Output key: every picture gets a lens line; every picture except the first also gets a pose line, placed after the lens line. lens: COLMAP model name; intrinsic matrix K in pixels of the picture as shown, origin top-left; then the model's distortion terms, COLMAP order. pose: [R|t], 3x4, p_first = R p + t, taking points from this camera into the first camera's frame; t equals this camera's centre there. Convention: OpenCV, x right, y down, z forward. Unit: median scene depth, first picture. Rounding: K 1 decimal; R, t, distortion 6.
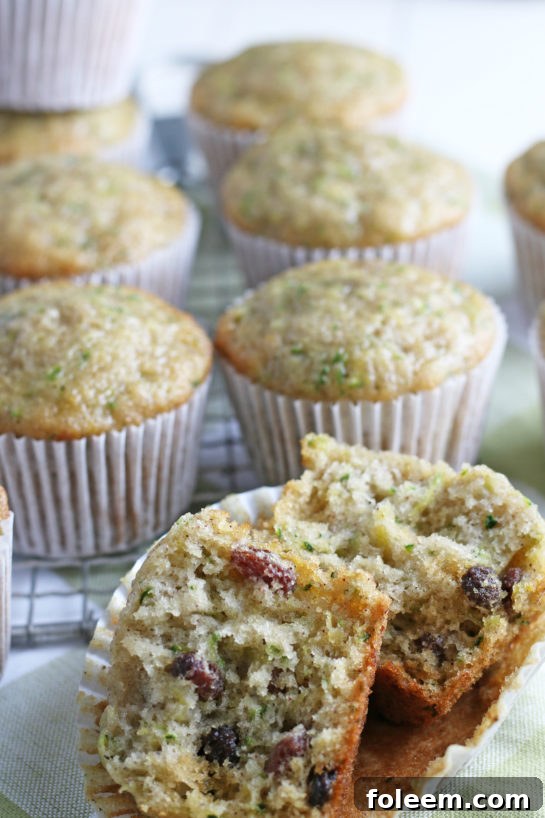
lens RADIAL K [[2209.0, 0, 256.6], [0, 2209.0, 409.2], [0, 0, 1]] dist [-0.086832, -0.378361]
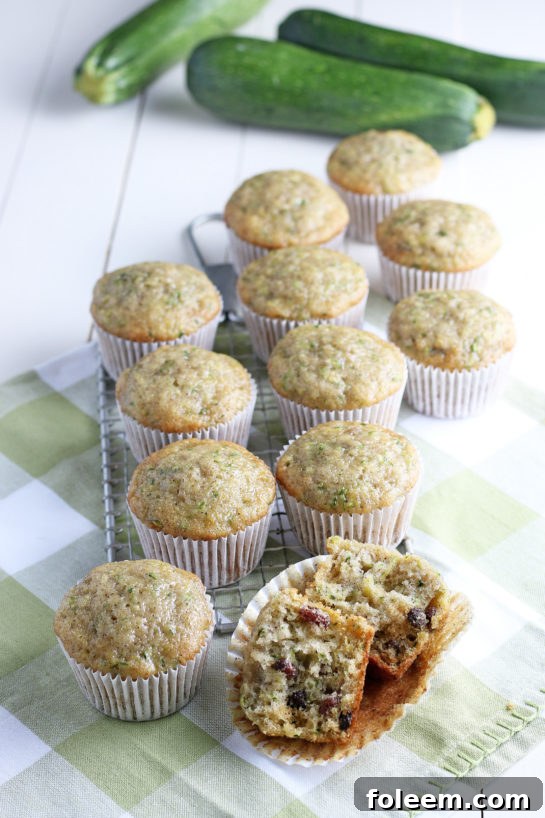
lens RADIAL K [[1989.3, 0, 272.5], [0, 1989.3, 409.0], [0, 0, 1]] dist [-0.062362, -0.553721]
pose [[0.998383, -0.020142, 0.053165, -0.129889], [0.013257, 0.991839, 0.126809, -0.354018], [-0.055286, -0.125900, 0.990501, -0.831947]]
